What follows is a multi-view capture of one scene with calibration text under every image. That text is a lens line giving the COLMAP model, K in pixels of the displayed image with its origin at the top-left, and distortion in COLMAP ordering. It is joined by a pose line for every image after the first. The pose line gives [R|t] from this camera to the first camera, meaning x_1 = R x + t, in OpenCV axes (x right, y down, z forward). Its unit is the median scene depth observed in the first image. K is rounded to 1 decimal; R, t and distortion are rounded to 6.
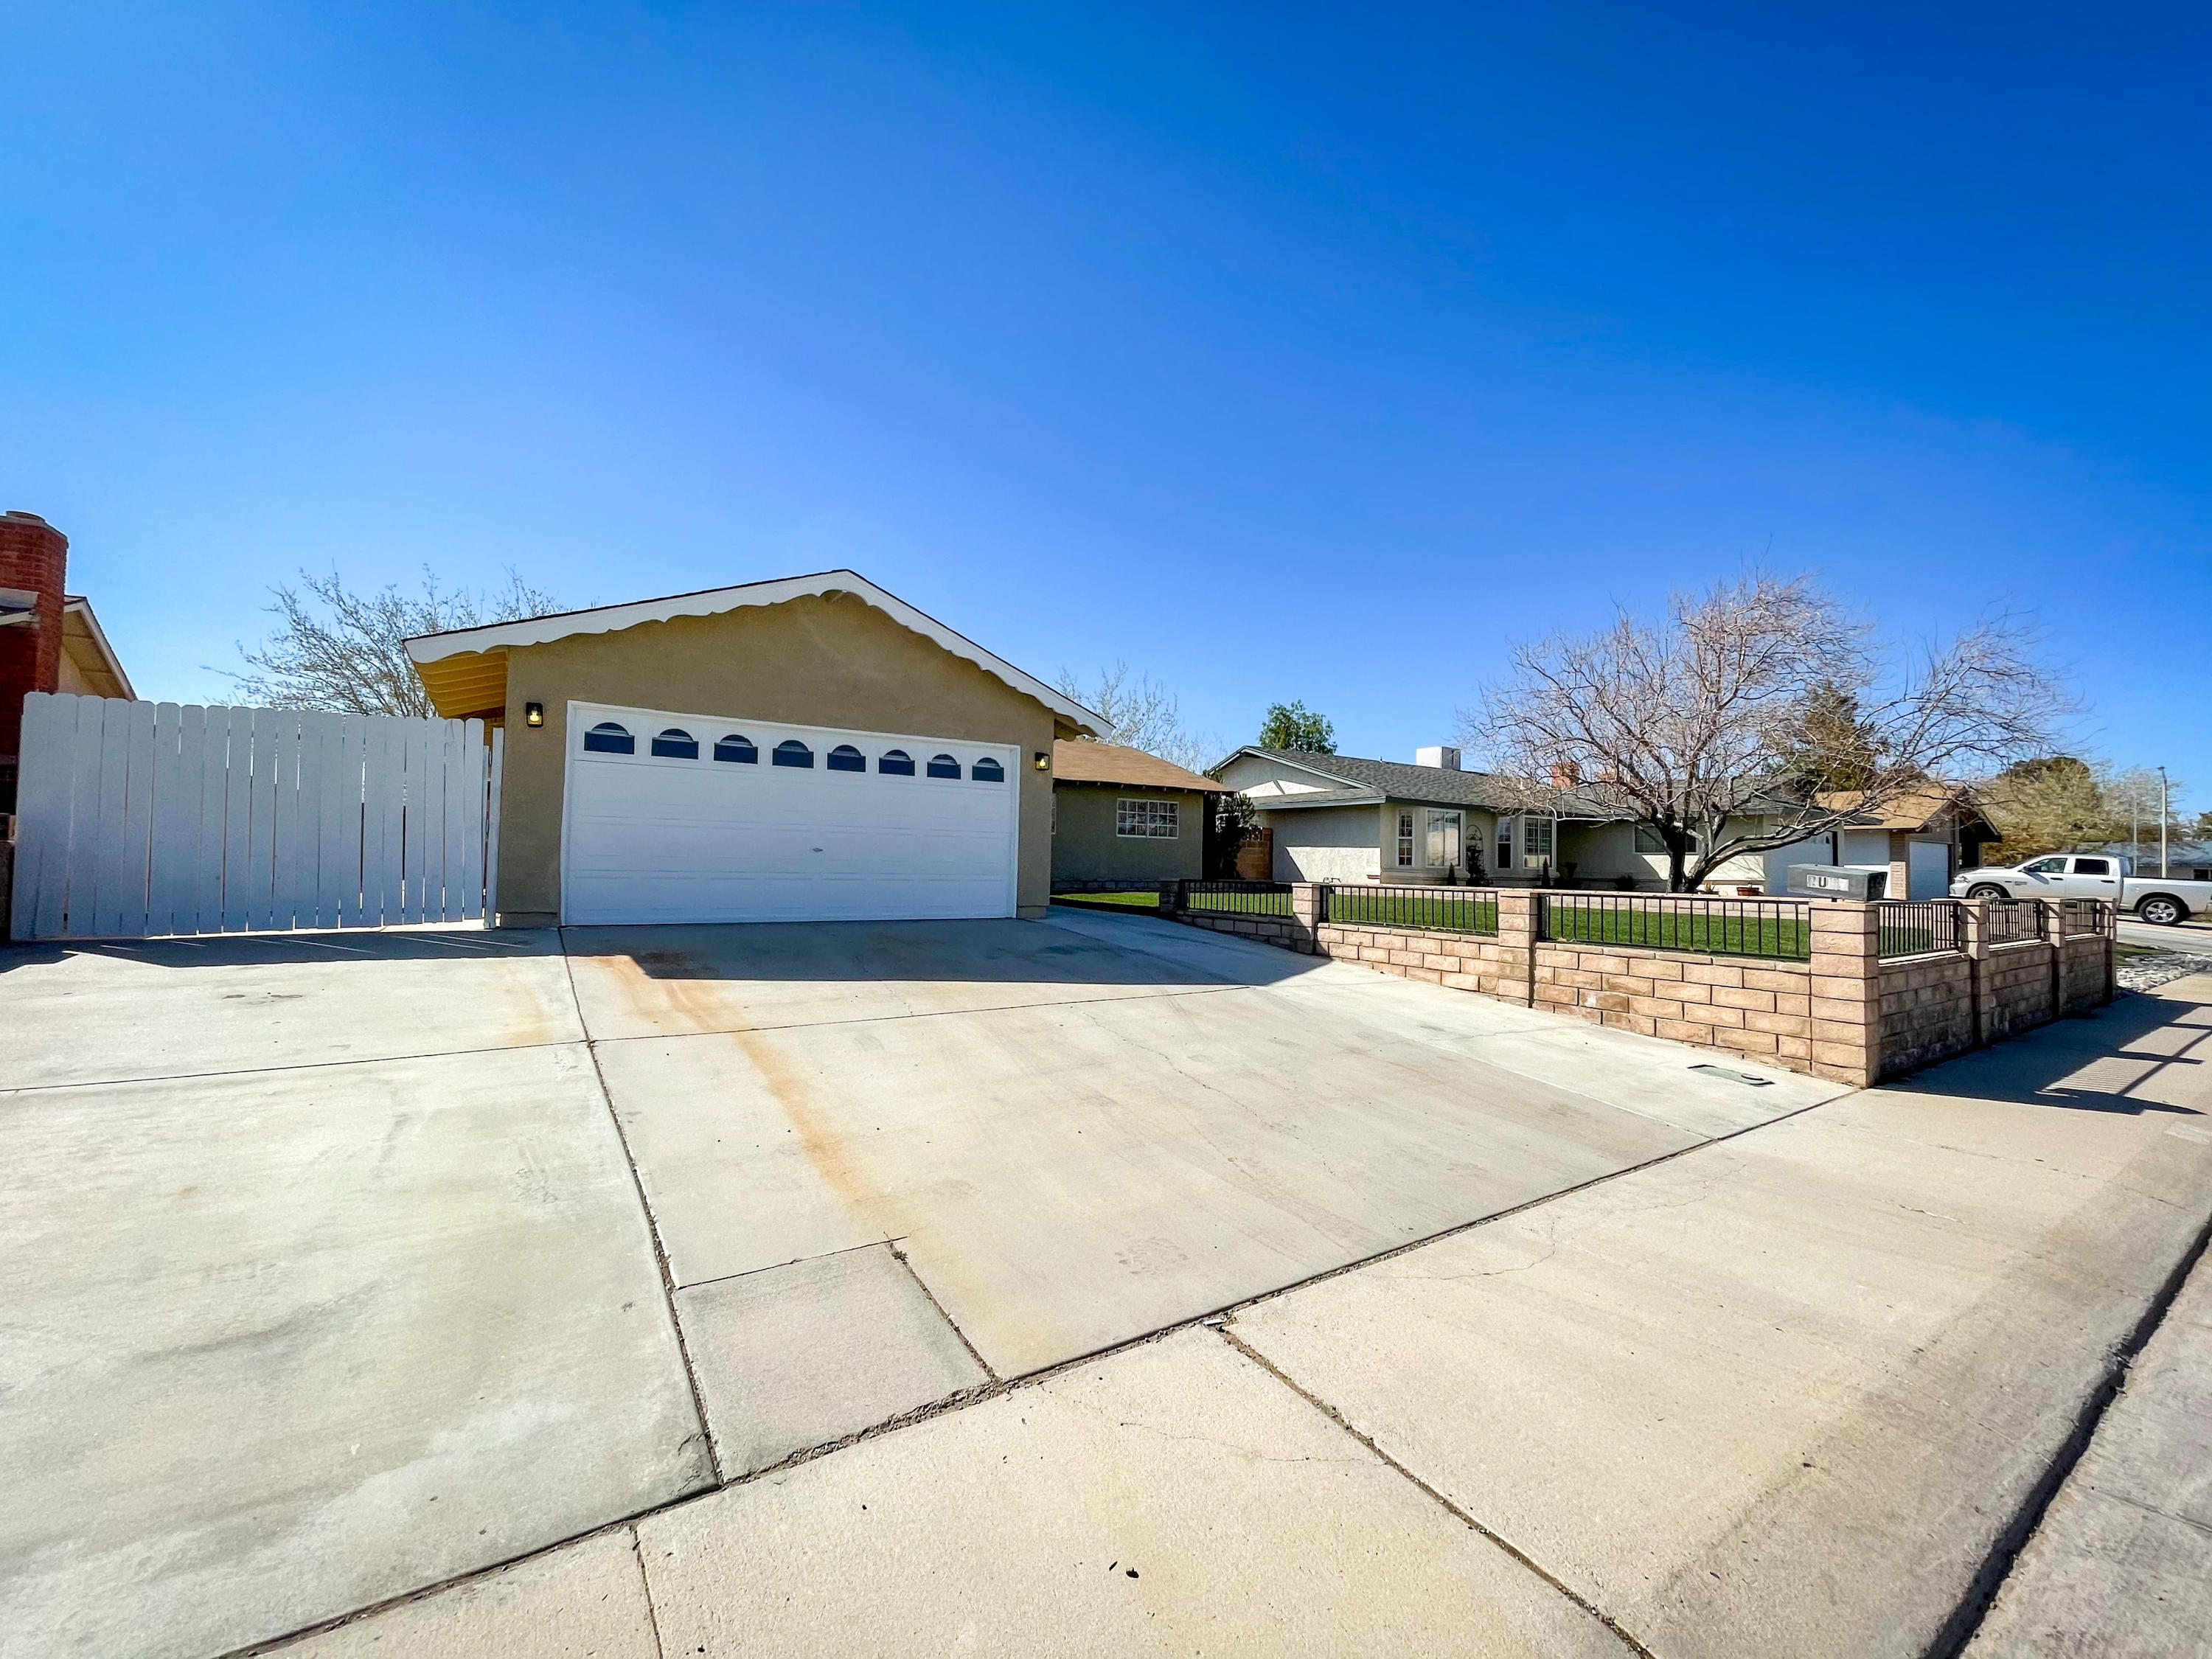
lens RADIAL K [[895.4, 0, 1106.0], [0, 895.4, 829.5], [0, 0, 1]] dist [0.000095, 0.000037]
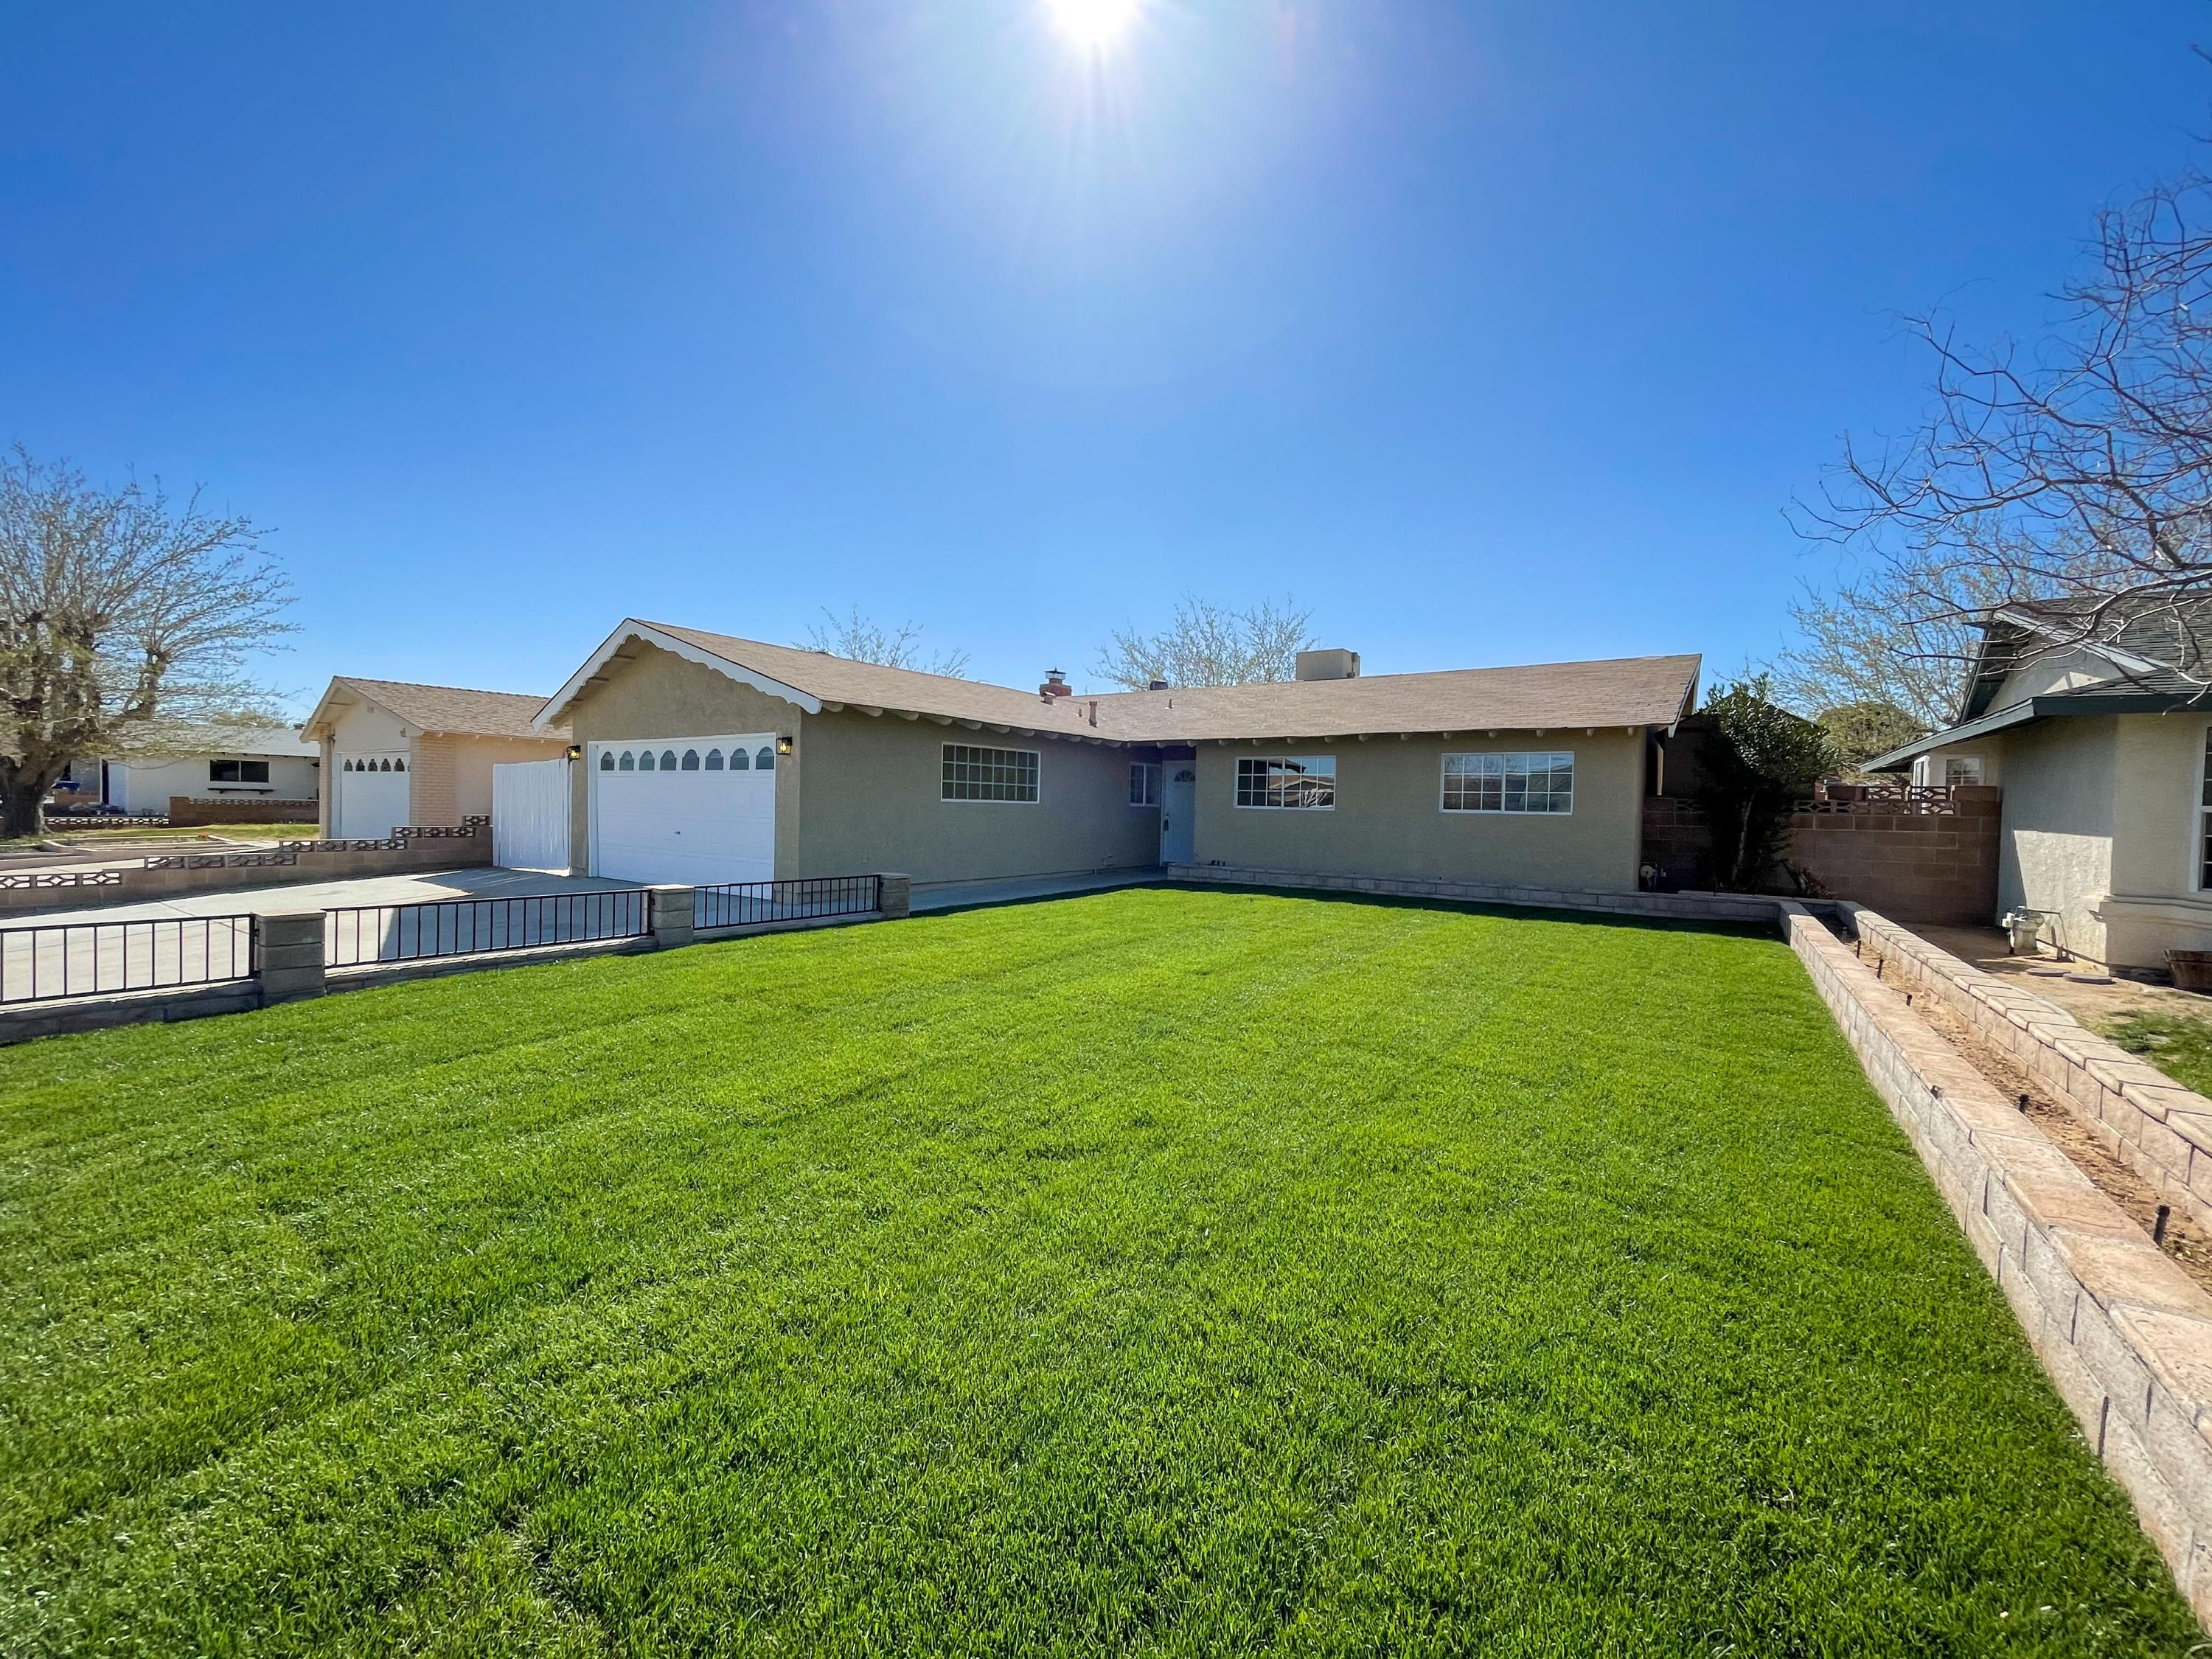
lens RADIAL K [[895.4, 0, 1106.0], [0, 895.4, 829.5], [0, 0, 1]] dist [0.000095, 0.000037]
pose [[0.383626, 0.008586, -0.923449, 0.988201], [0.019680, 0.999654, 0.017471, 0.006759], [0.923279, -0.024876, 0.383324, 0.951217]]
